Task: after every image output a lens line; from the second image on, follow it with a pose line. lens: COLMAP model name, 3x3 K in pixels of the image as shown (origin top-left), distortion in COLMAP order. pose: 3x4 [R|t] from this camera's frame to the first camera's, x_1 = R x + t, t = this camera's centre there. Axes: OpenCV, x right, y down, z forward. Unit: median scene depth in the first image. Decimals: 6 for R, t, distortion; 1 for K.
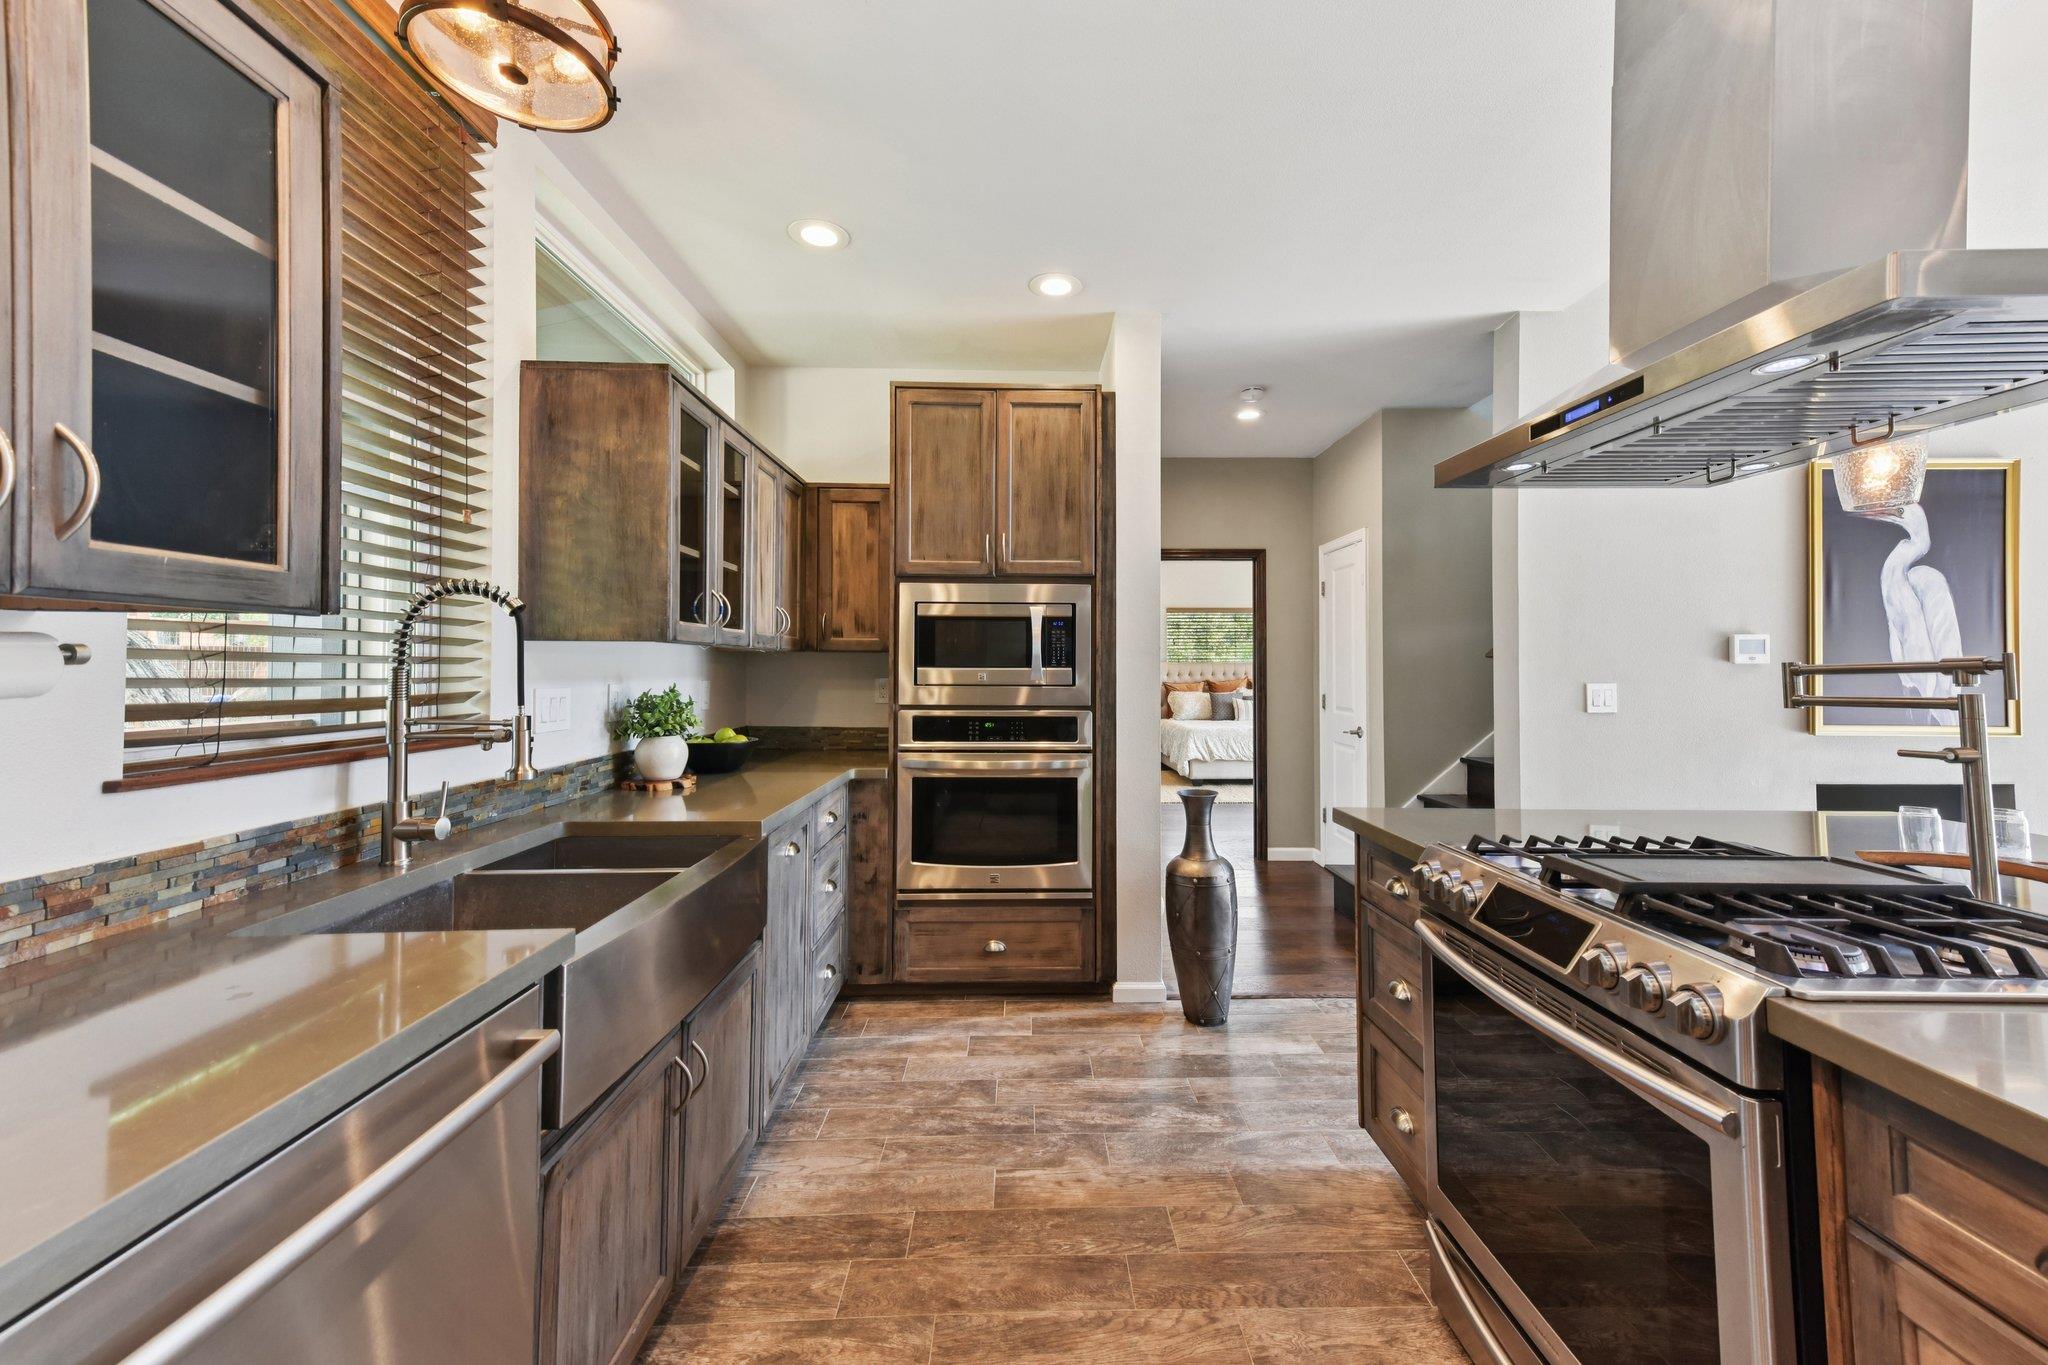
lens RADIAL K [[800.7, 0, 1046.3], [0, 800.7, 652.2], [0, 0, 1]] dist [0.030749, -0.004013]
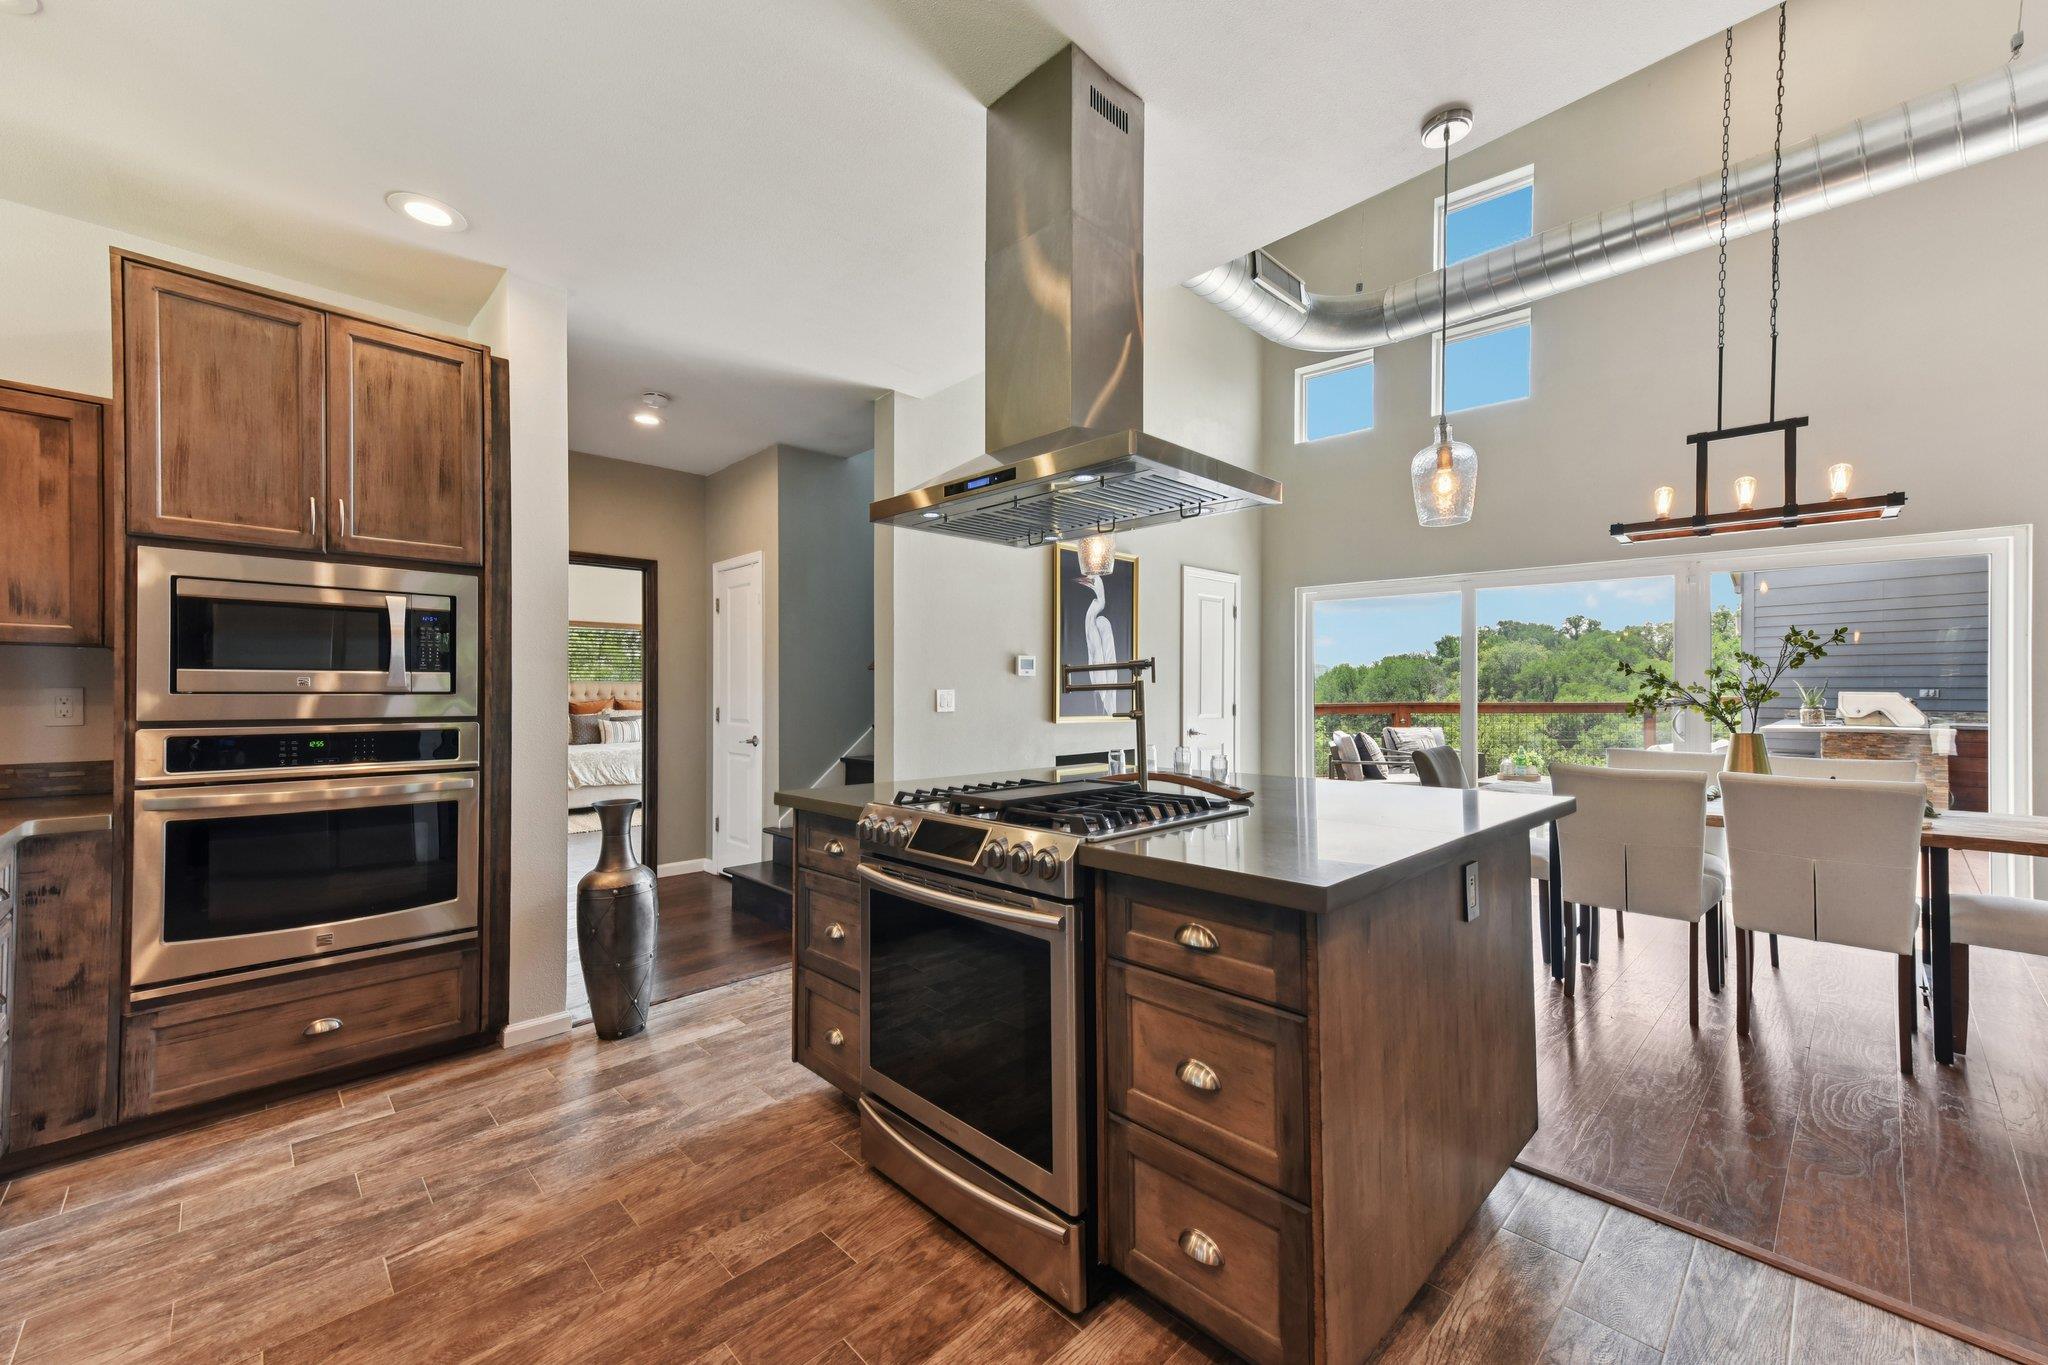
lens RADIAL K [[798.8, 0, 1029.0], [0, 798.8, 686.7], [0, 0, 1]] dist [0.027285, -0.000239]
pose [[0.734842, 0.001847, 0.678236, -0.102247], [-0.009933, 0.999918, 0.008039, 0.022689], [-0.678166, -0.012645, 0.734800, -0.048649]]
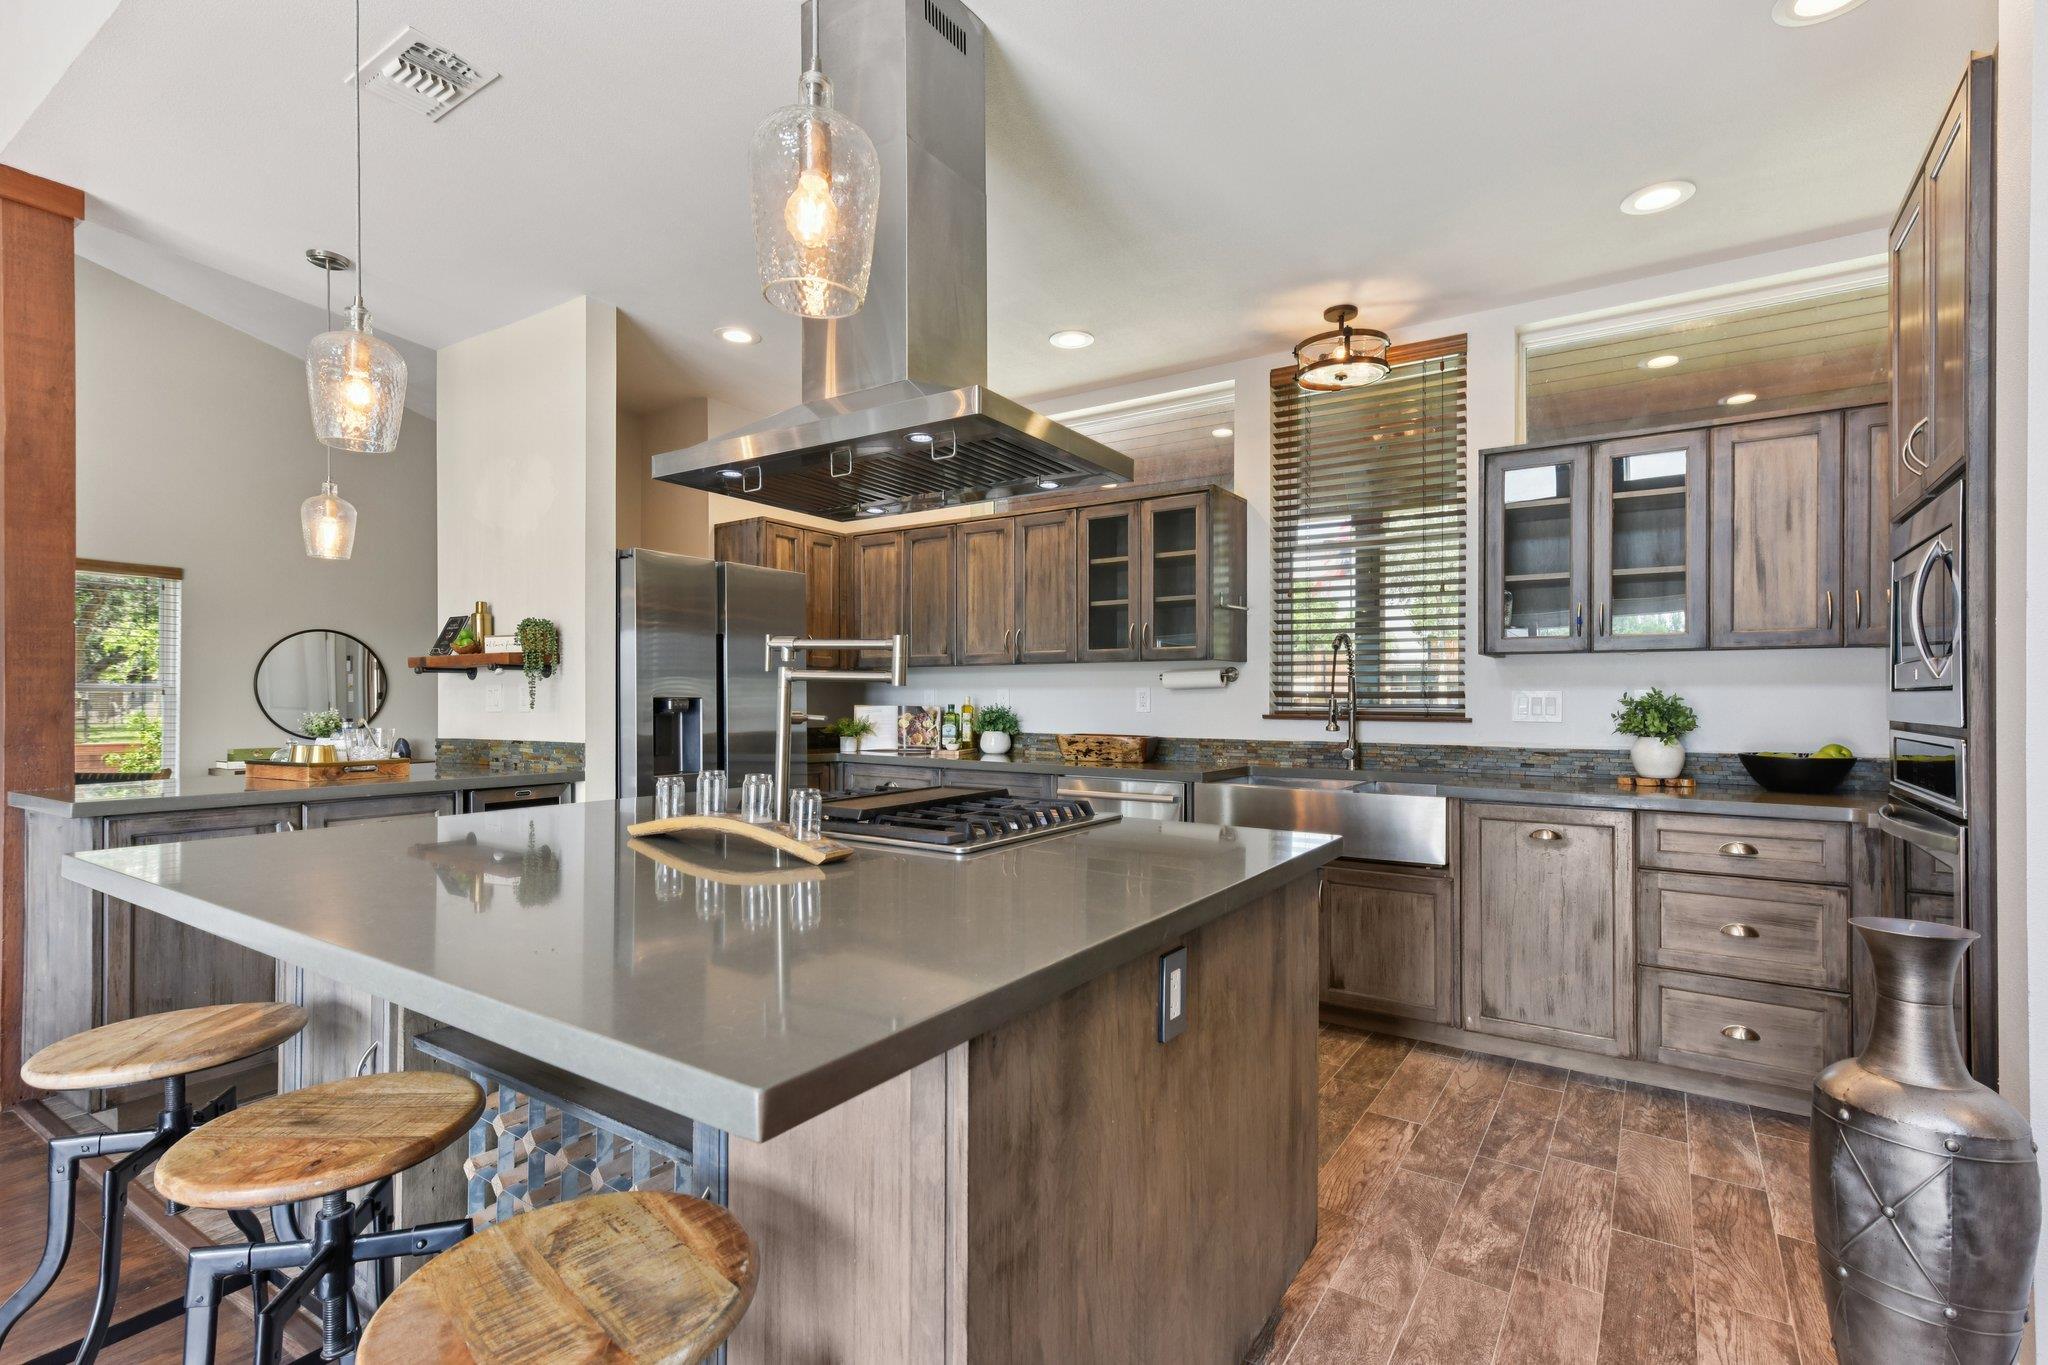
lens RADIAL K [[952.7, 0, 1028.0], [0, 952.7, 703.9], [0, 0, 1]] dist [0.000133, 0.000028]
pose [[-0.582848, -0.002916, -0.812576, 0.878262], [0.013022, 0.999832, -0.012928, 0.054154], [0.812477, -0.018117, -0.582712, 0.900532]]
